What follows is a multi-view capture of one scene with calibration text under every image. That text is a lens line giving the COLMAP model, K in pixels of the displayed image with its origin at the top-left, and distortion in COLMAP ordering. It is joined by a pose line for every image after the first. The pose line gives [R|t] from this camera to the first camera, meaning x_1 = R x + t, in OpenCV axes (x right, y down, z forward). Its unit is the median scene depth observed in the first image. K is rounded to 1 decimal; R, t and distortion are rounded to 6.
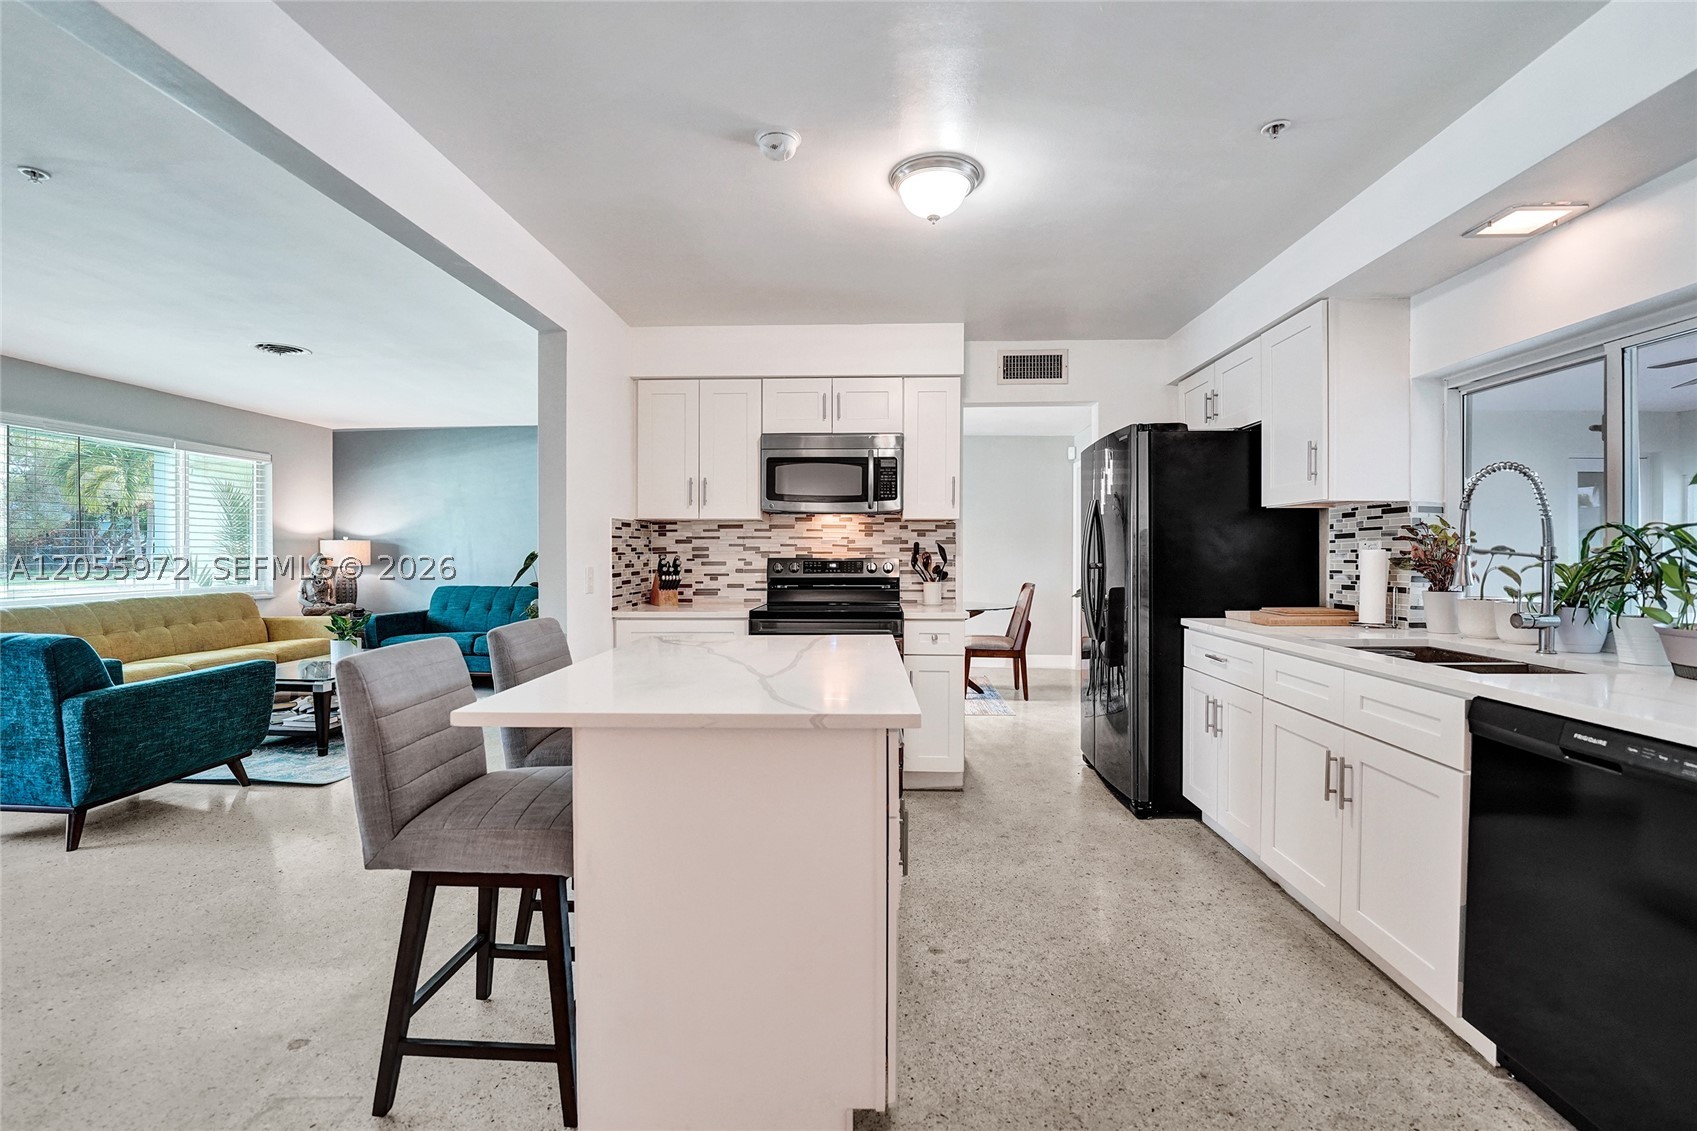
lens RADIAL K [[749.8, 0, 841.5], [0, 749.8, 565.5], [0, 0, 1]] dist [-0.019706, -0.000096]
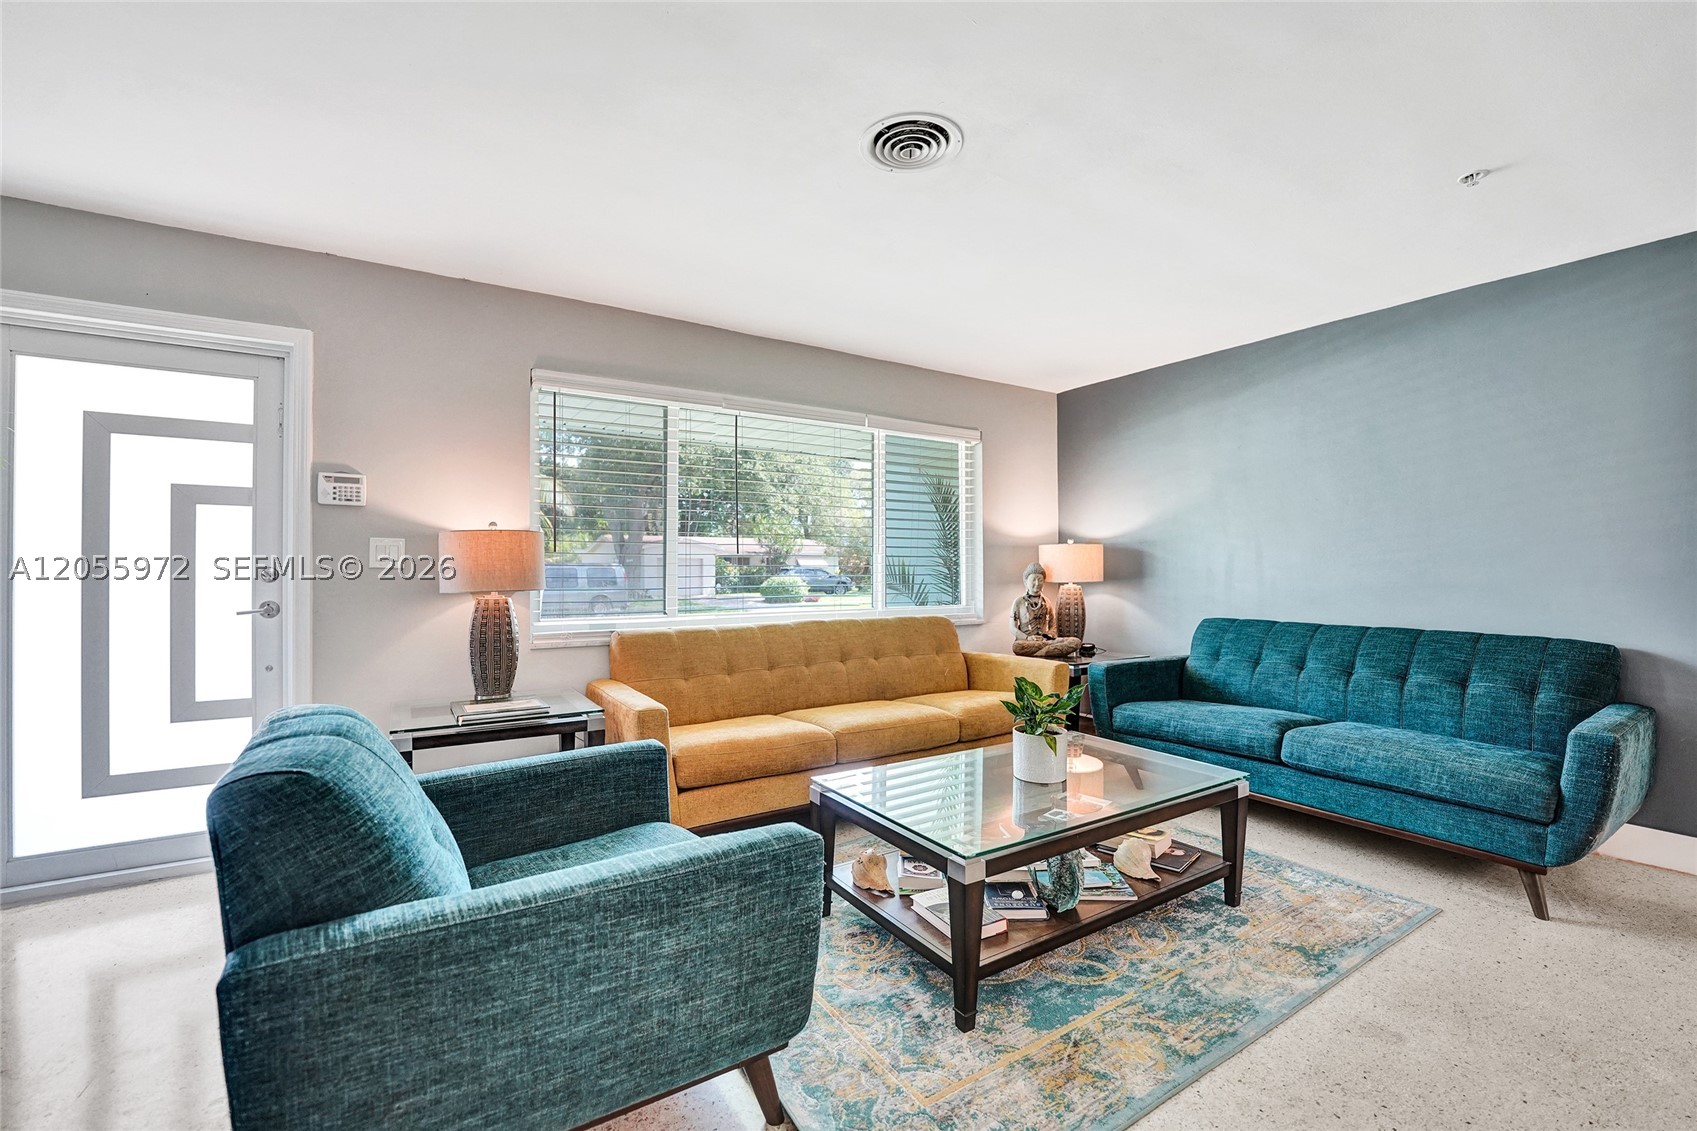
lens RADIAL K [[720.0, 0, 840.3], [0, 720.0, 573.3], [0, 0, 1]] dist [-0.025057, 0.000062]
pose [[0.591741, 0.002899, -0.806123, -0.418882], [-0.013022, 0.999897, -0.005964, -0.001203], [0.806023, 0.014026, 0.591719, 0.708296]]
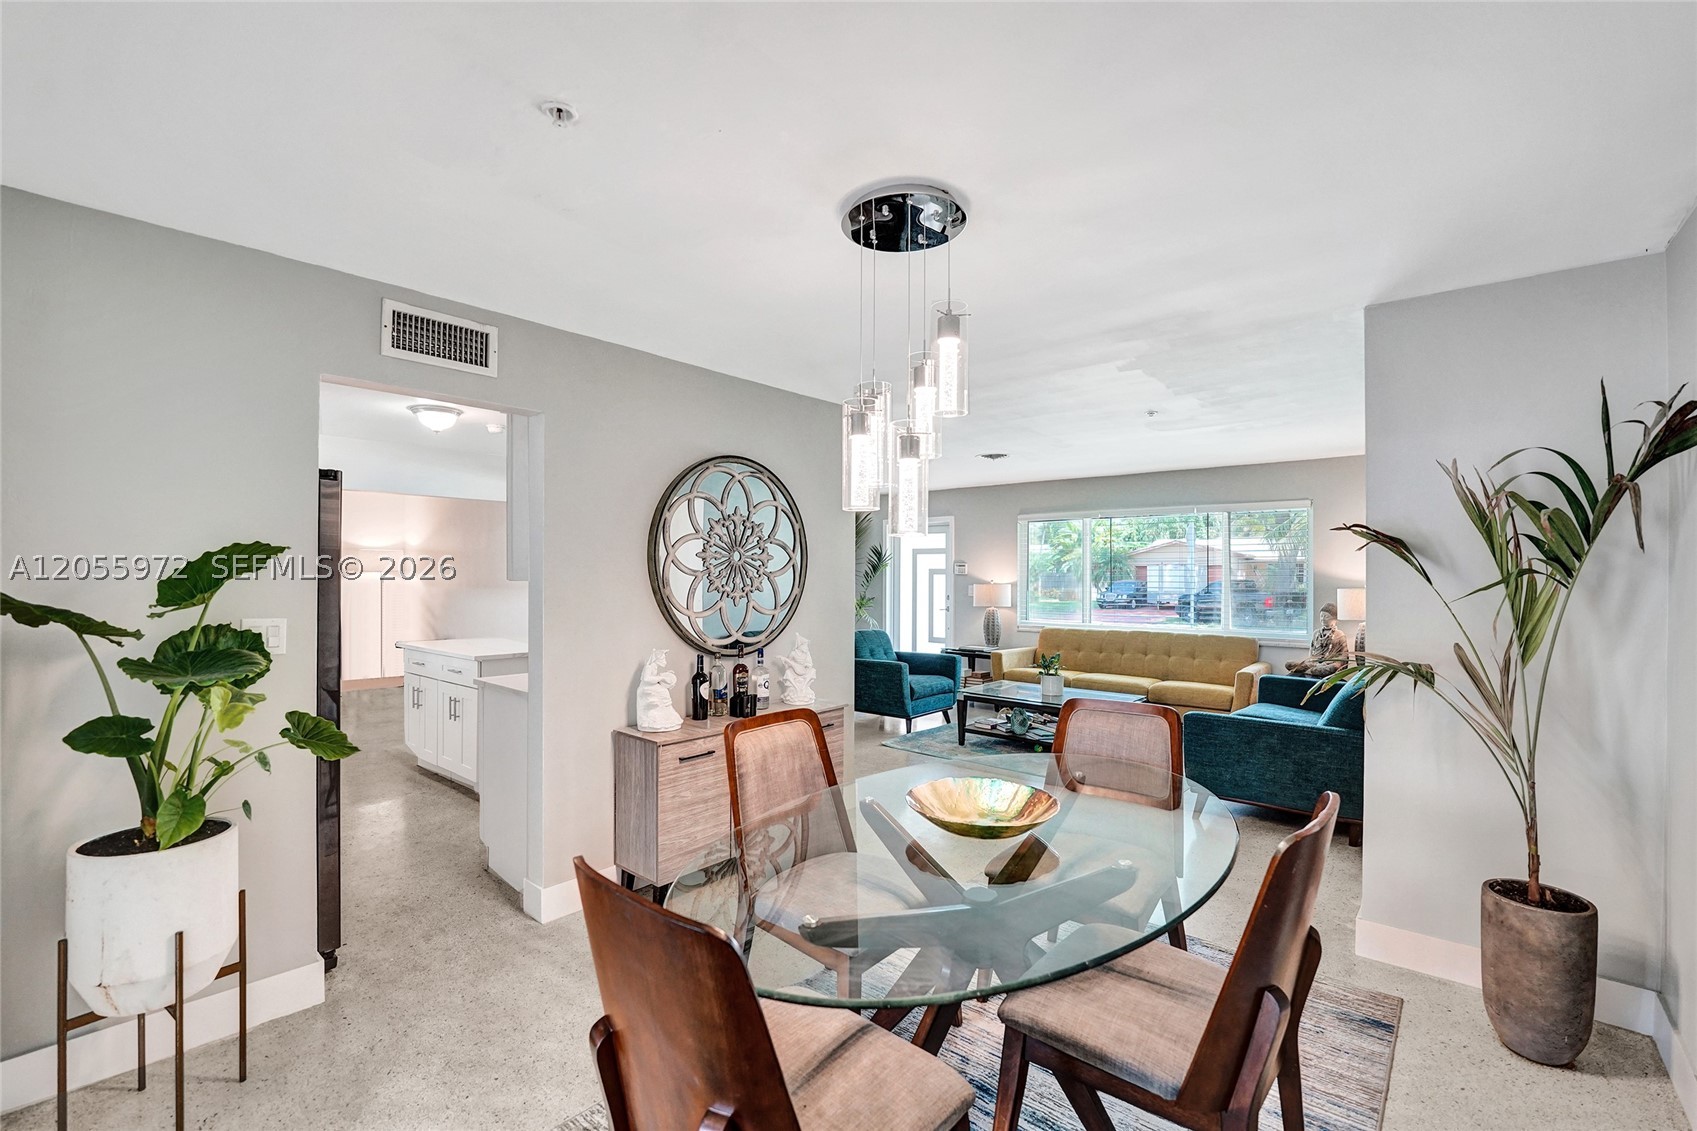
lens RADIAL K [[722.7, 0, 842.1], [0, 722.7, 574.1], [0, 0, 1]] dist [-0.011088, 0.000066]
pose [[-0.609105, -0.001220, -0.793088, 0.535762], [-0.017473, 0.999777, 0.011882, -0.082156], [0.792897, 0.021095, -0.608991, 1.676539]]
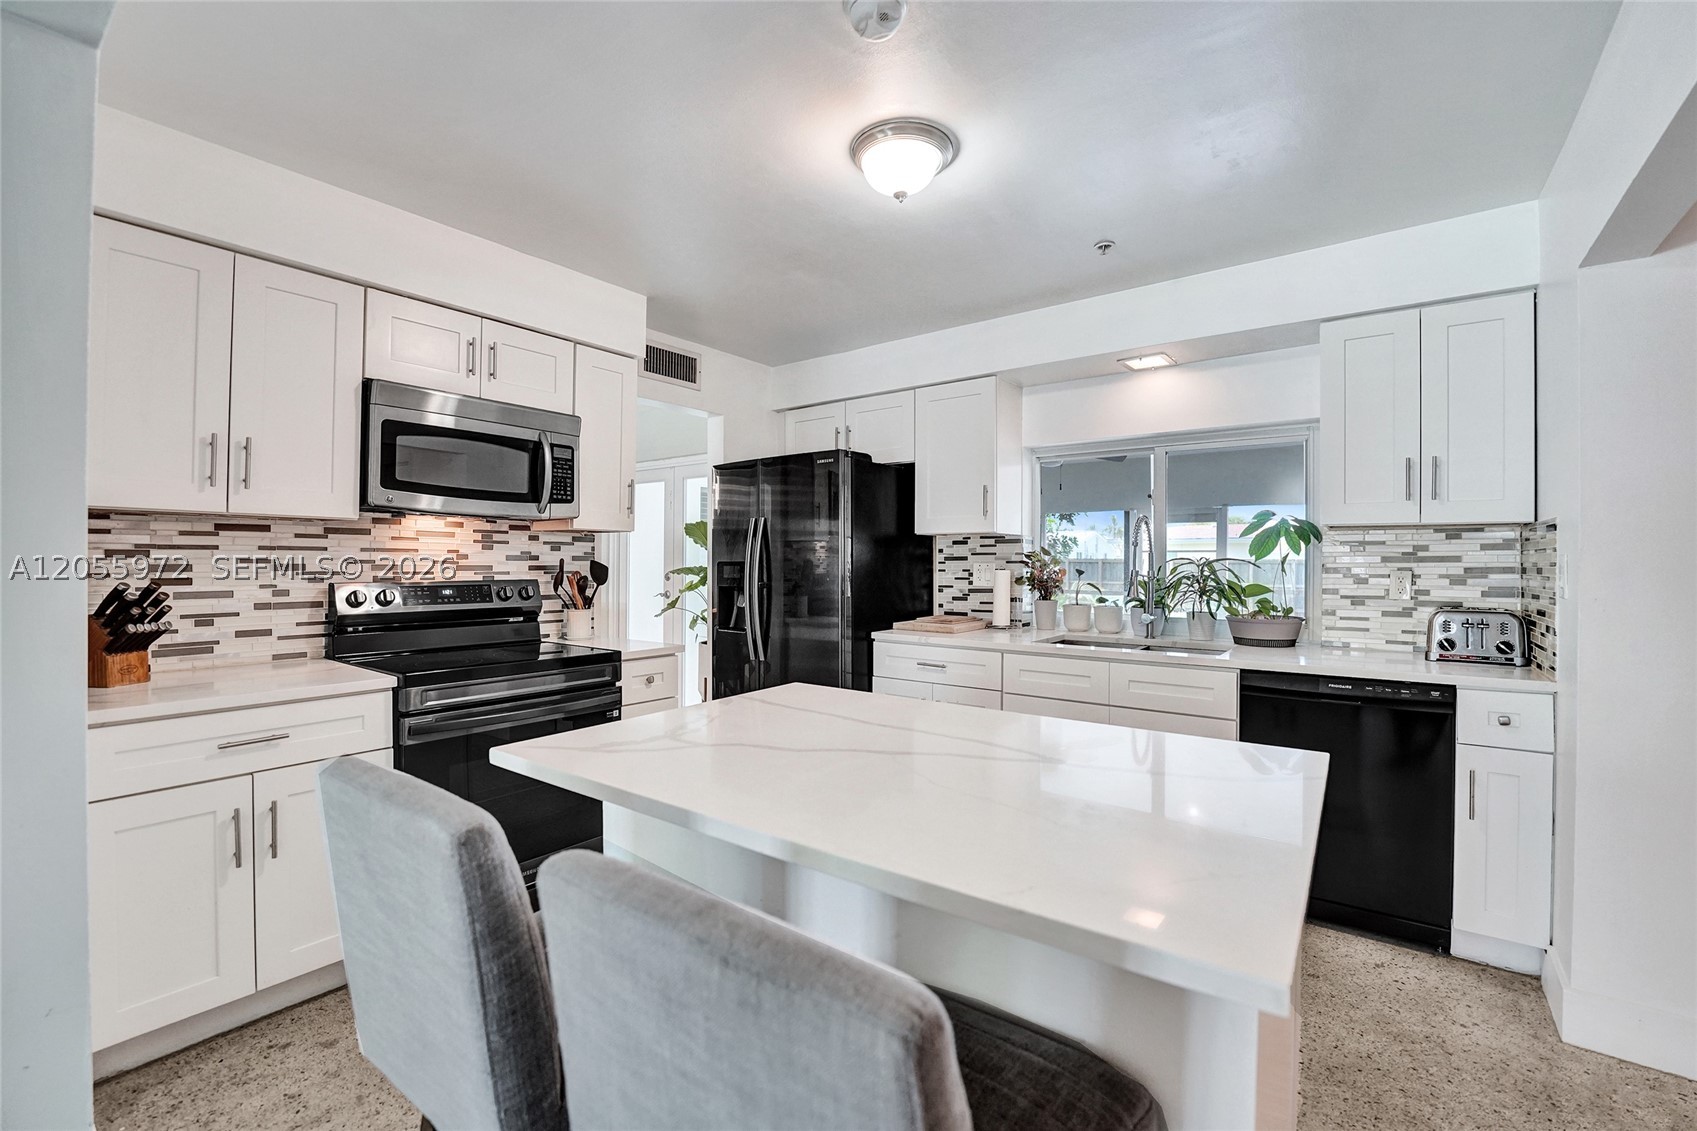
lens RADIAL K [[730.6, 0, 852.5], [0, 730.6, 562.1], [0, 0, 1]] dist [-0.026551, 0.000174]
pose [[0.553305, 0.001981, 0.832976, -0.353848], [0.008504, 0.999932, -0.008027, -0.018854], [-0.832935, 0.011525, 0.553250, 0.337336]]
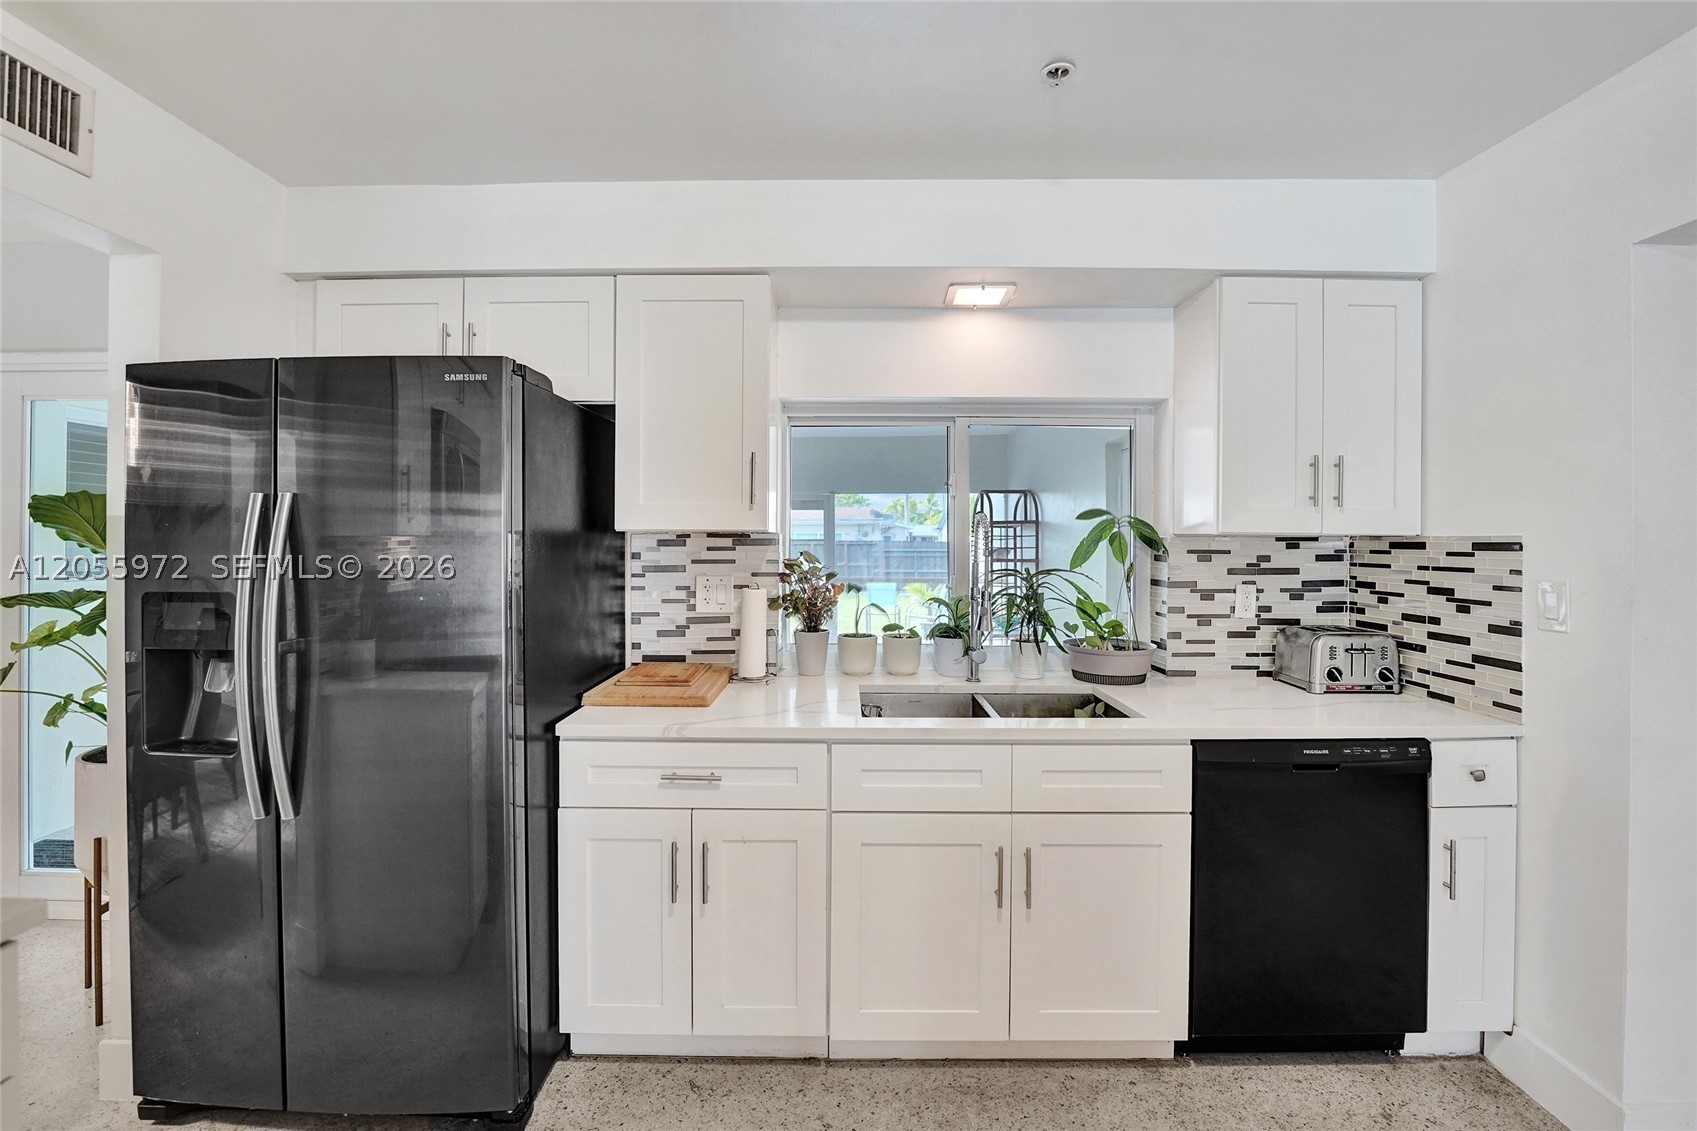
lens RADIAL K [[719.4, 0, 841.6], [0, 719.4, 537.0], [0, 0, 1]] dist [-0.024142, 0.000195]
pose [[-0.051794, 0.003625, 0.998651, -0.072558], [0.010867, 0.999936, -0.003066, -0.051771], [-0.998599, 0.010693, -0.051830, 0.636793]]
